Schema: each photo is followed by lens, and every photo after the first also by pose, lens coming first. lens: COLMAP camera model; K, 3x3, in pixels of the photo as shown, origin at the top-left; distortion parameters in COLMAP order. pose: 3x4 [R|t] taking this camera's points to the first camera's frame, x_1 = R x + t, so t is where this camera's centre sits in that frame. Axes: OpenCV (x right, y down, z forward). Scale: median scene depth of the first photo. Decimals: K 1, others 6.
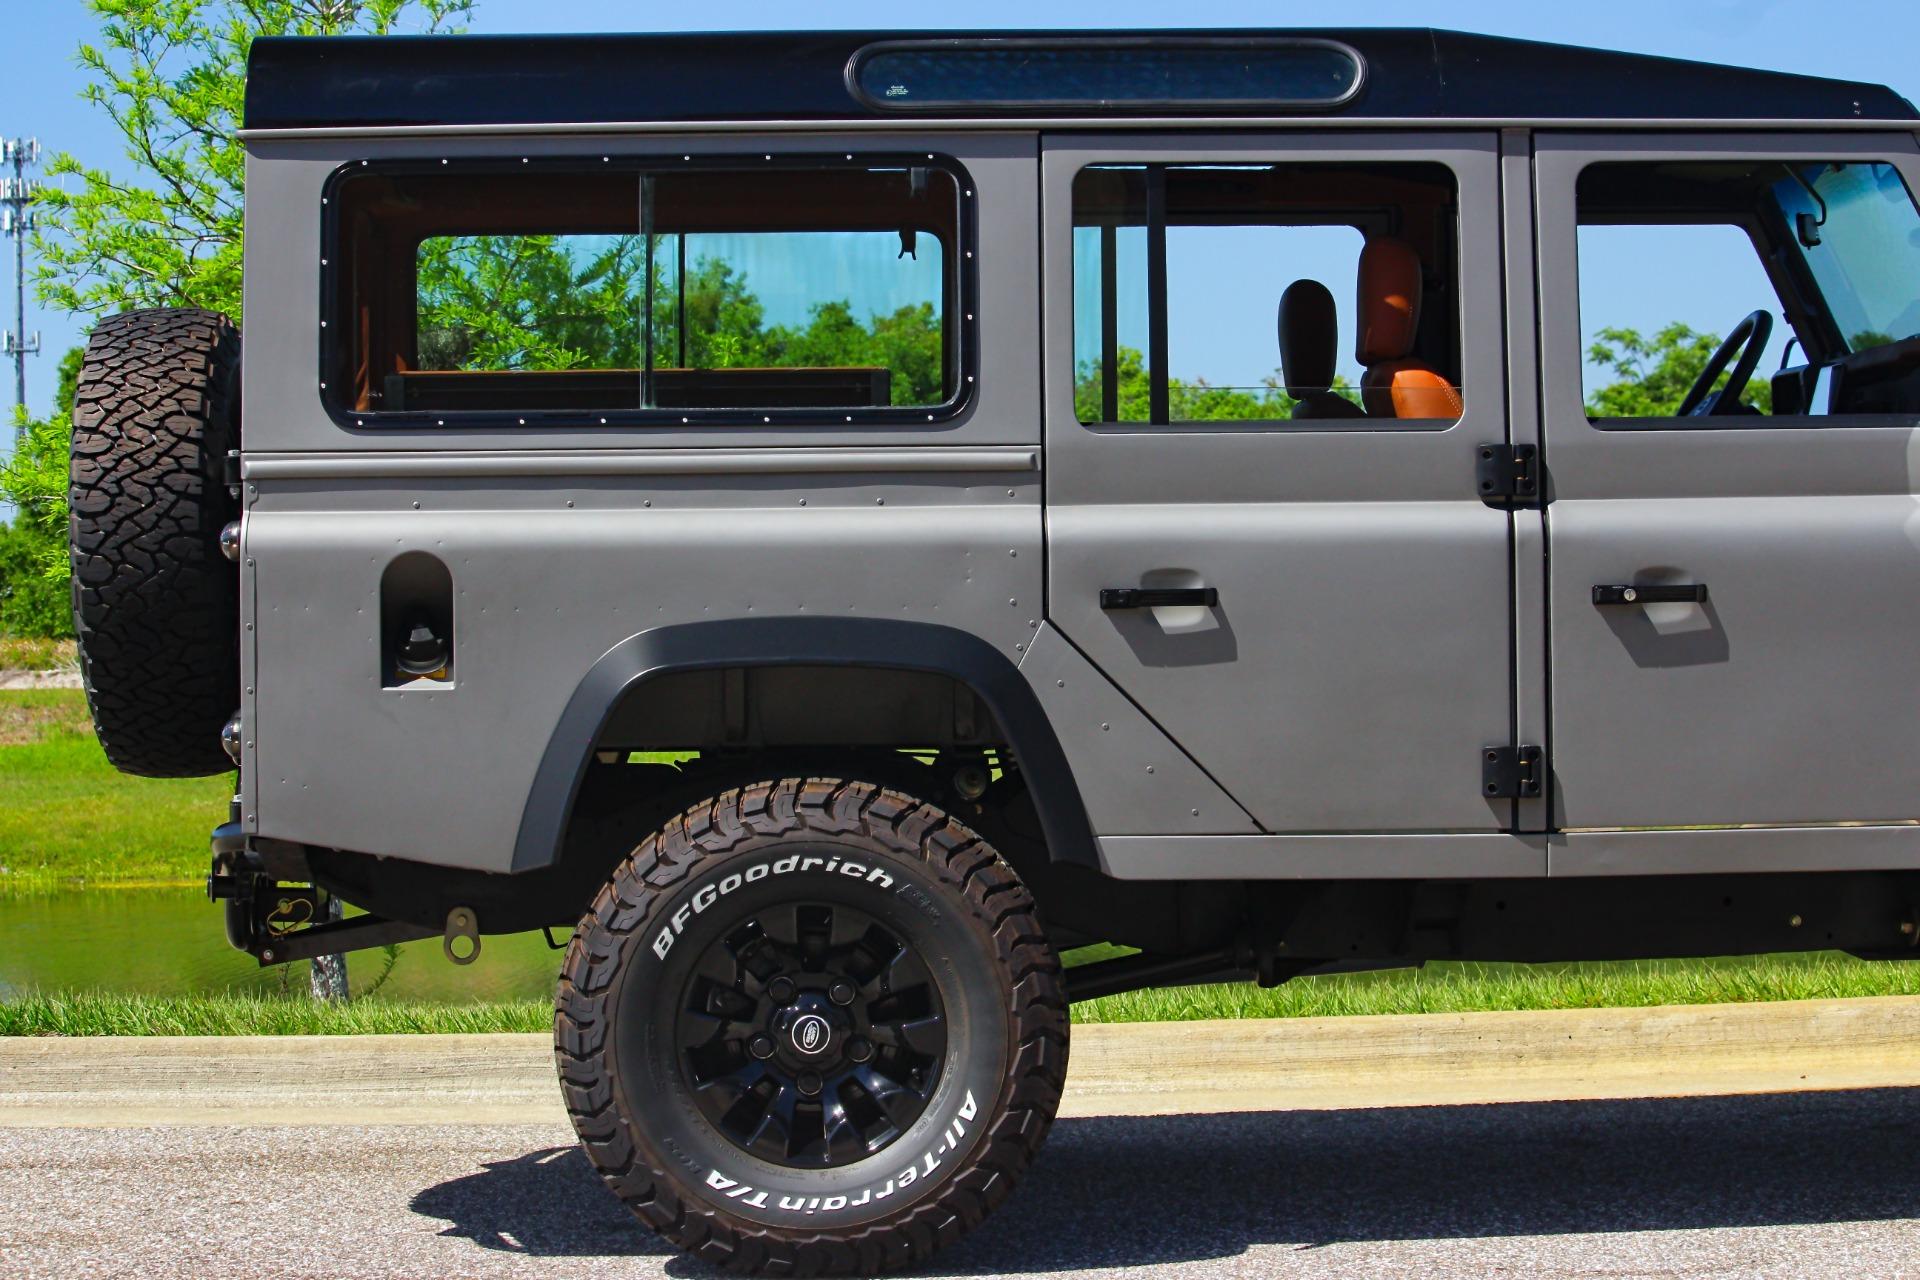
lens RADIAL K [[4894.1, 0, 963.5], [0, 4894.1, 595.7], [0, 0, 1]] dist [-0.426320, -0.046783]
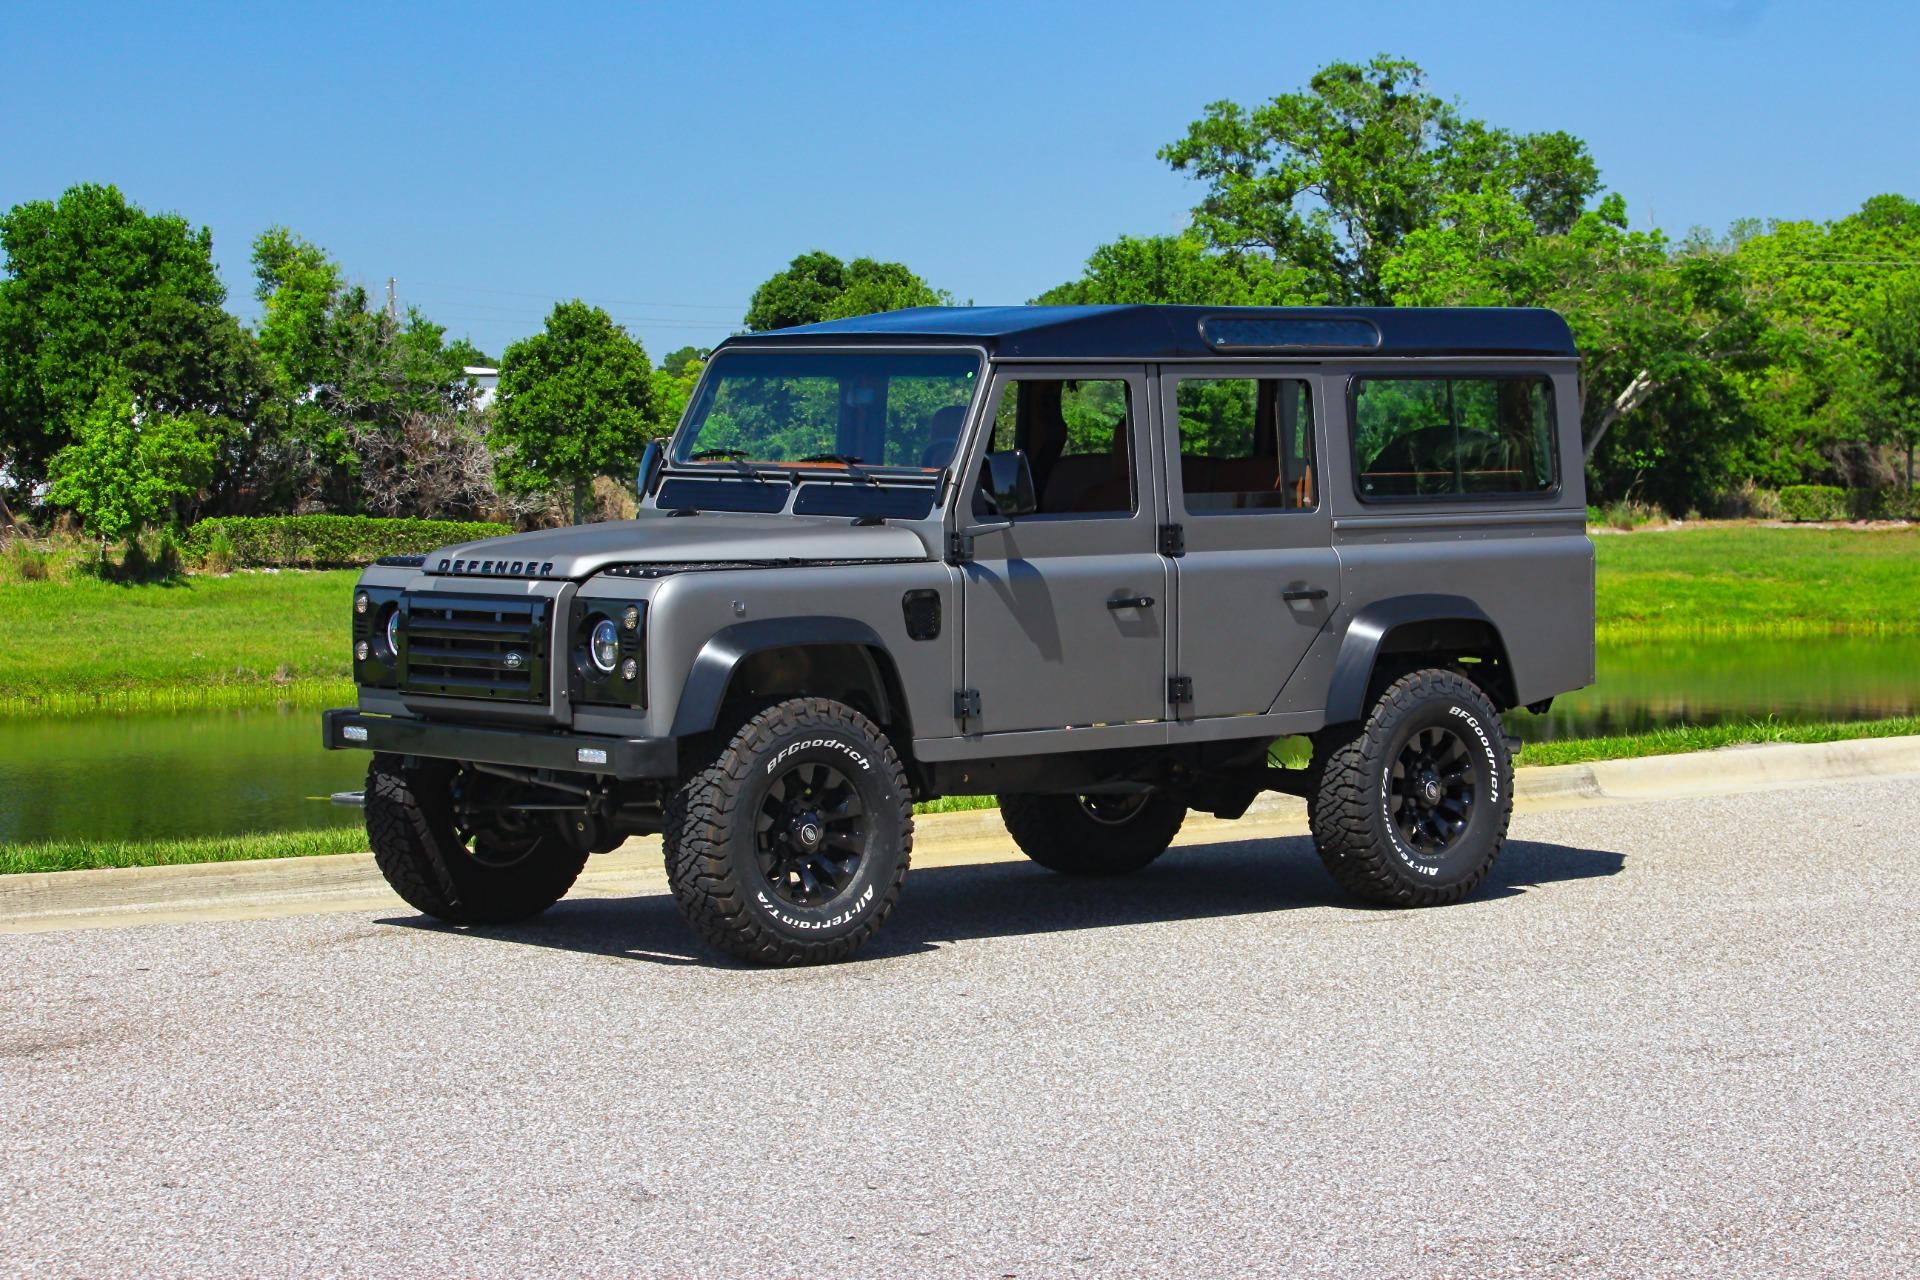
lens RADIAL K [[4870.7, 0, 964.2], [0, 4870.7, 645.8], [0, 0, 1]] dist [-0.398712, -0.263726]
pose [[0.744671, -0.007761, 0.667387, -1.292110], [-0.011410, 0.999638, 0.024356, -0.024575], [-0.667334, -0.025752, 0.744313, -0.404052]]
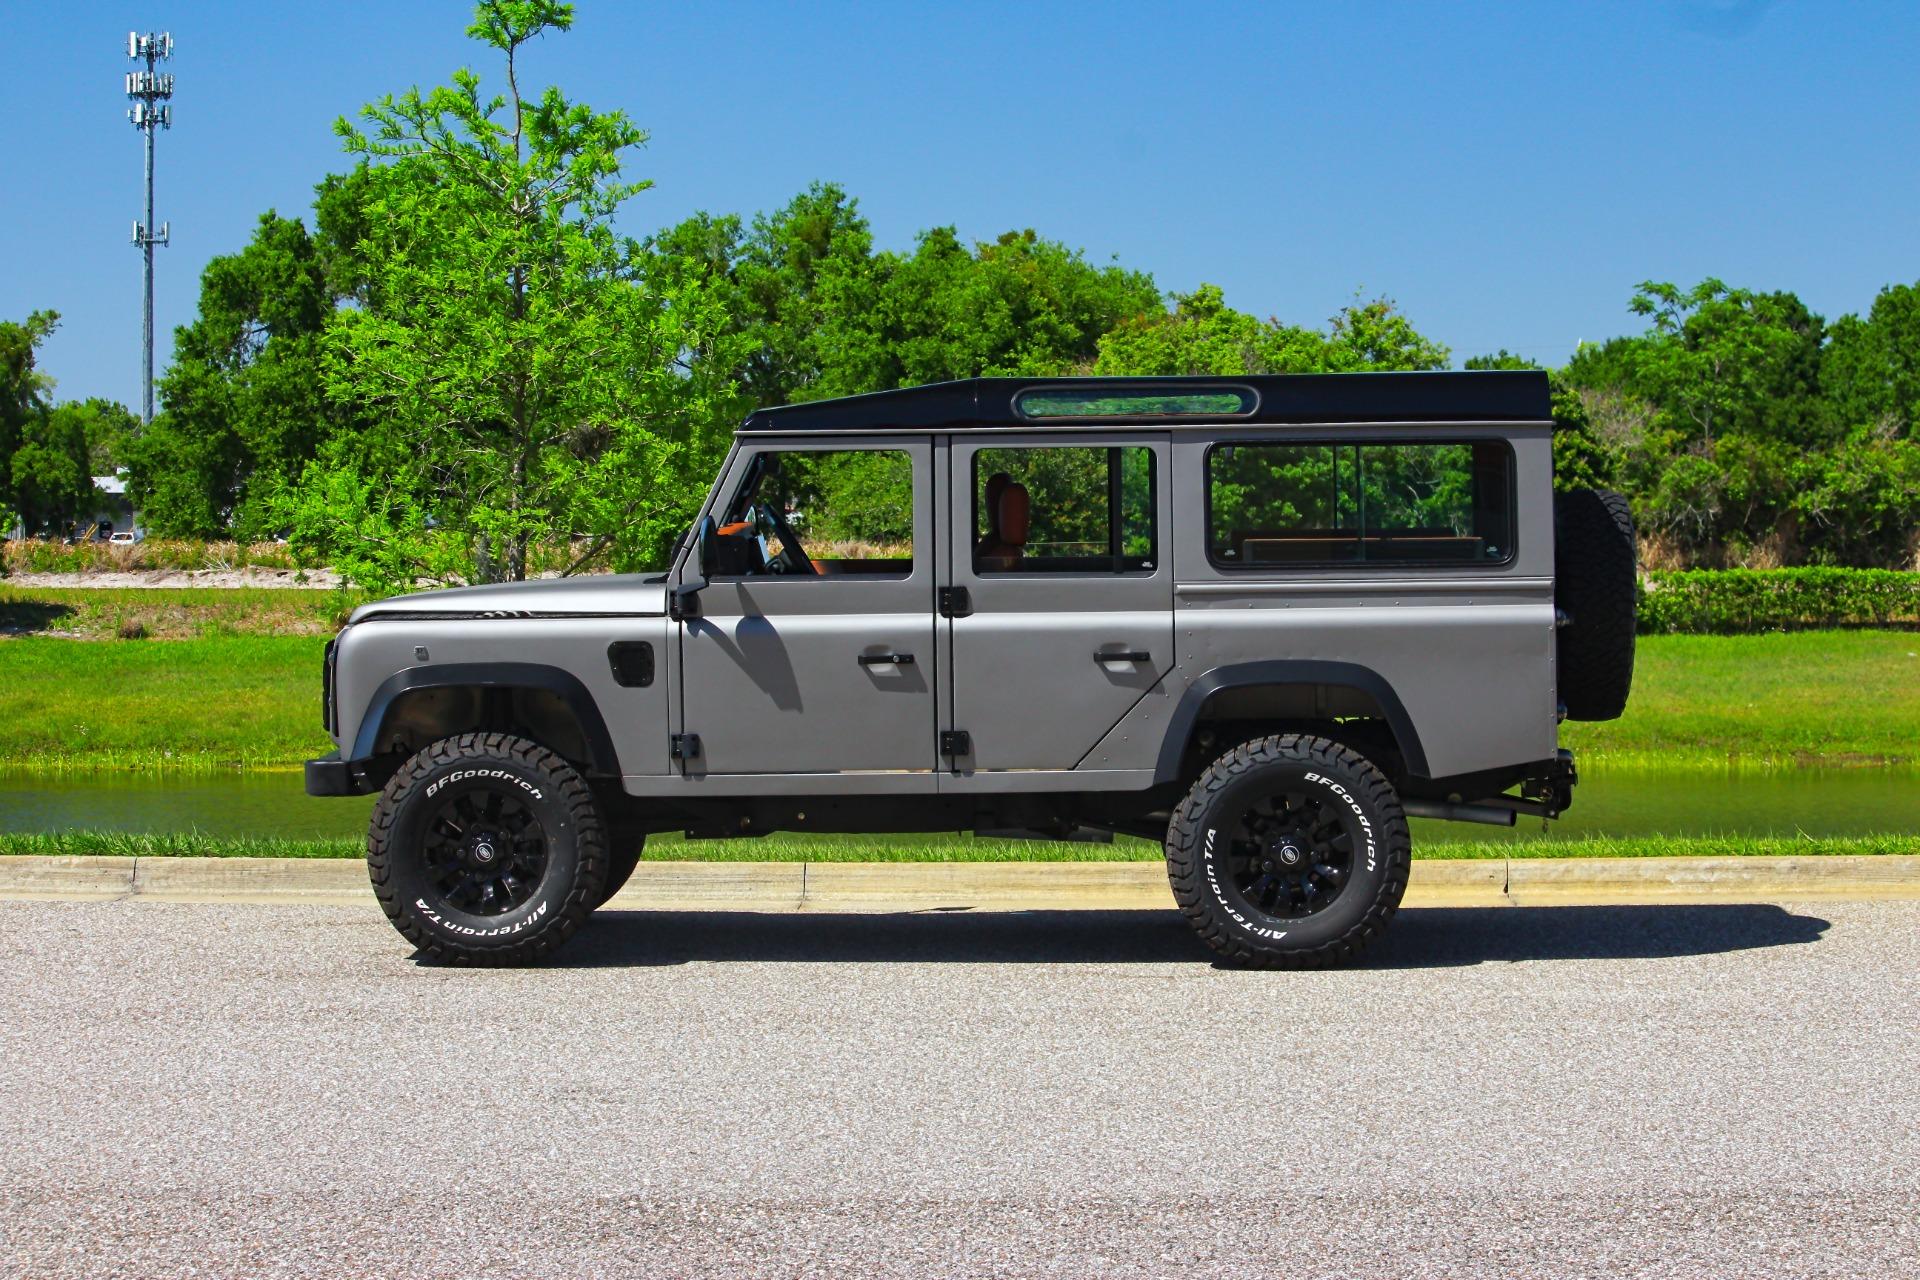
lens RADIAL K [[4897.1, 0, 957.4], [0, 4897.1, 648.0], [0, 0, 1]] dist [-0.431443, 0.004560]
pose [[0.999478, 0.021038, -0.024527, 0.094583], [-0.020247, 0.999281, 0.032042, -0.066237], [0.025184, -0.031528, 0.999186, -1.068621]]
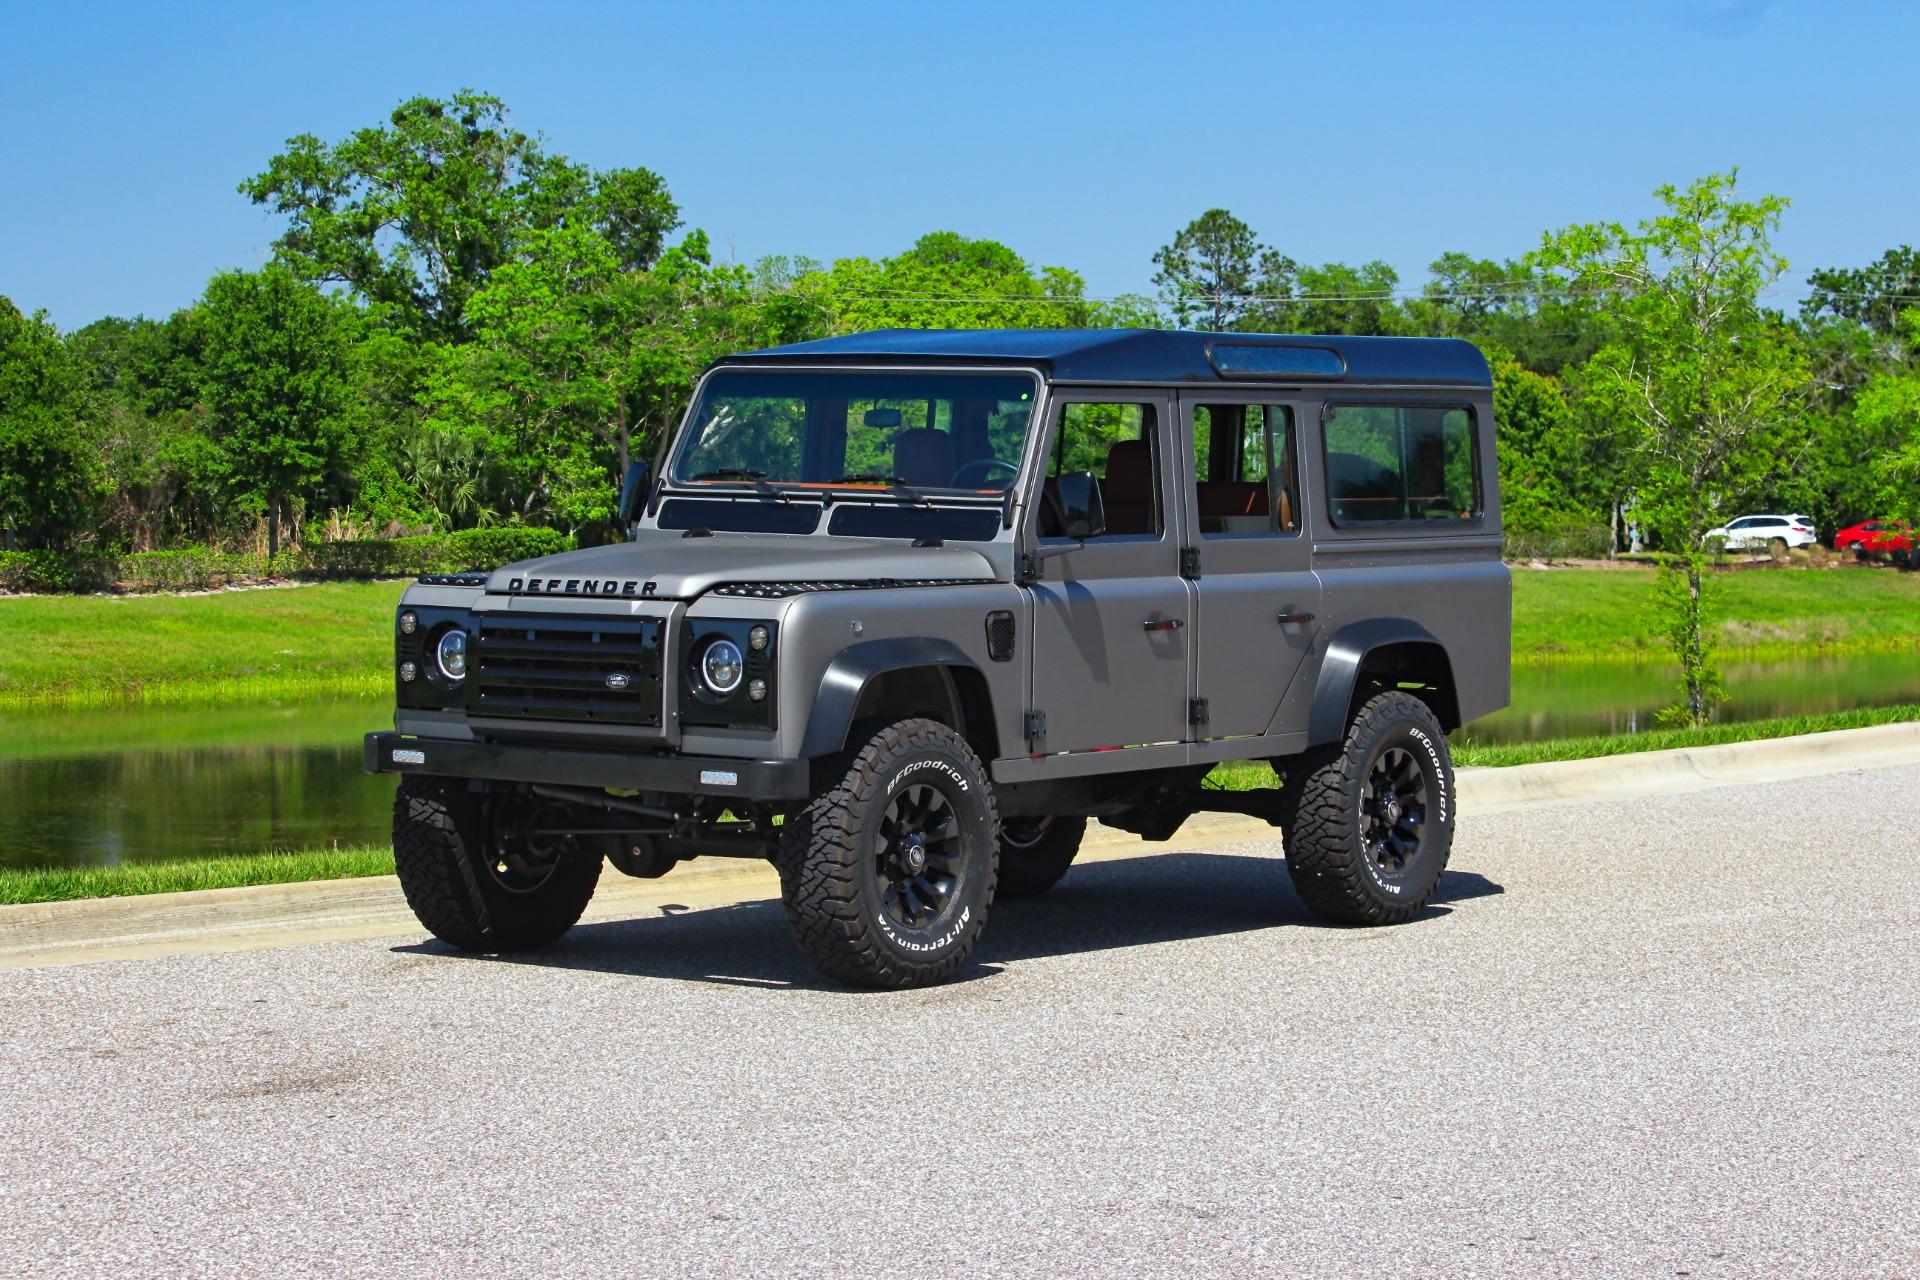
lens RADIAL K [[4861.0, 0, 959.8], [0, 4861.0, 632.5], [0, 0, 1]] dist [-0.386118, 0.164283]
pose [[0.591420, 0.000317, 0.806363, -1.562285], [-0.016021, 0.999807, 0.011358, -0.013330], [-0.806204, -0.019636, 0.591311, -0.100720]]
